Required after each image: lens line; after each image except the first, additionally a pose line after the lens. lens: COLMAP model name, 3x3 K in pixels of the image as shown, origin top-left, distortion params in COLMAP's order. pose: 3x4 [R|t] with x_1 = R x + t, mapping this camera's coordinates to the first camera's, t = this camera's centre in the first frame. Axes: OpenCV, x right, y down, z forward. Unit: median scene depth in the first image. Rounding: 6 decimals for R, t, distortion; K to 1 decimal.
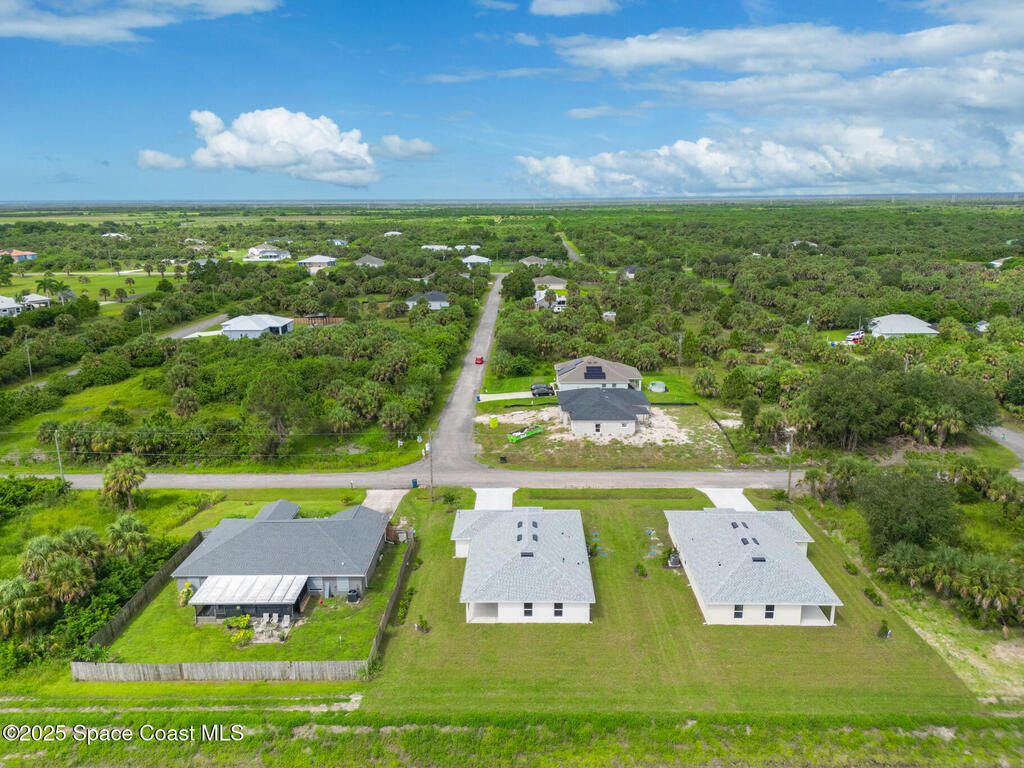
lens RADIAL K [[721.7, 0, 518.8], [0, 721.7, 383.5], [0, 0, 1]] dist [0.080799, -0.084746]
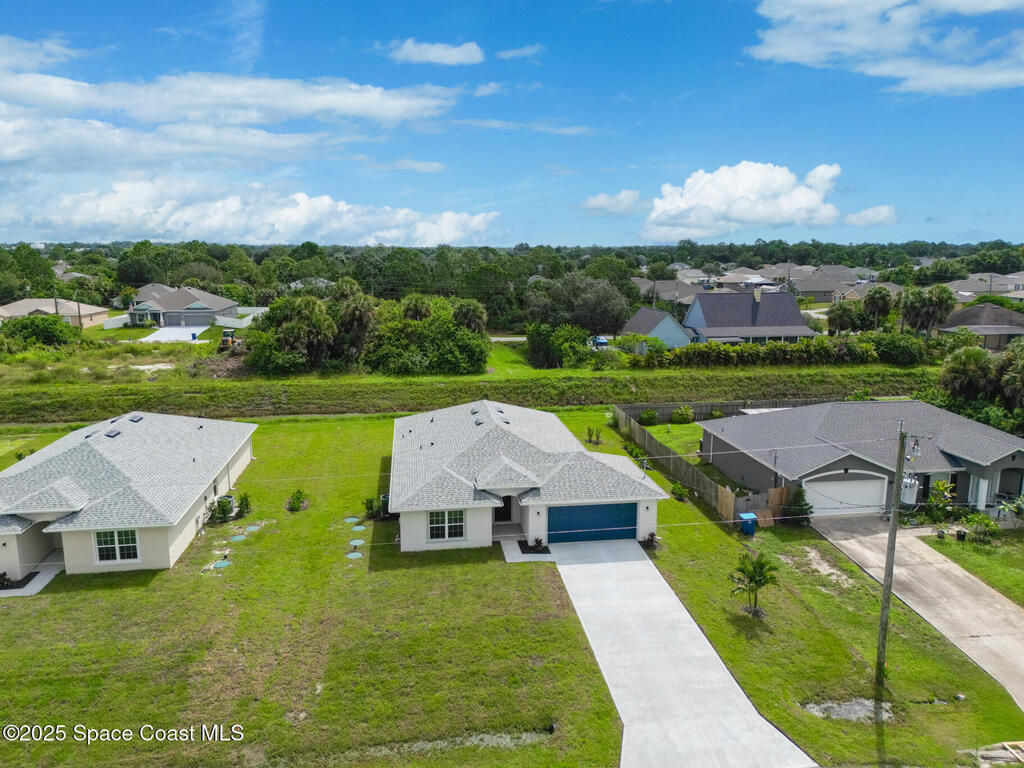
lens RADIAL K [[721.7, 0, 518.8], [0, 721.7, 383.5], [0, 0, 1]] dist [0.080799, -0.084746]
pose [[-0.987901, 0.033383, -0.151453, 0.055206], [-0.033179, 0.908458, 0.416657, -0.054651], [0.151498, 0.416641, -0.896359, 1.034412]]
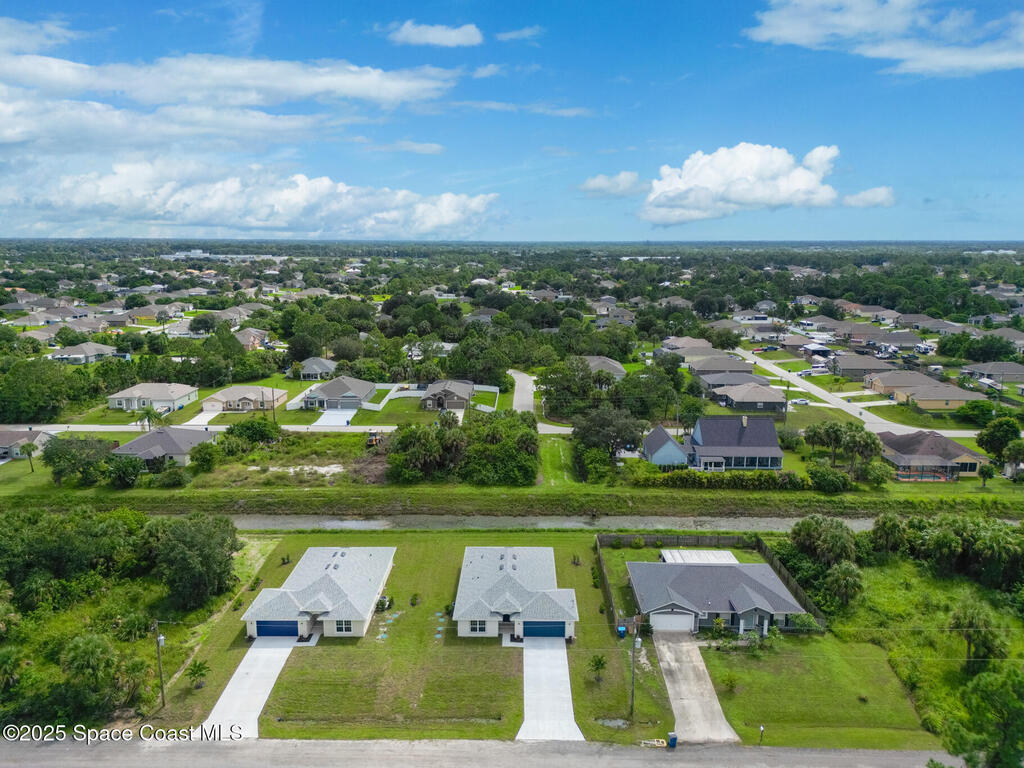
lens RADIAL K [[714.7, 0, 518.9], [0, 714.7, 387.9], [0, 0, 1]] dist [0.079204, -0.081656]
pose [[-0.999992, 0.003987, -0.000254, -0.003594], [0.003489, 0.902551, 0.430568, -0.402182], [0.001946, 0.430564, -0.902558, 1.328414]]
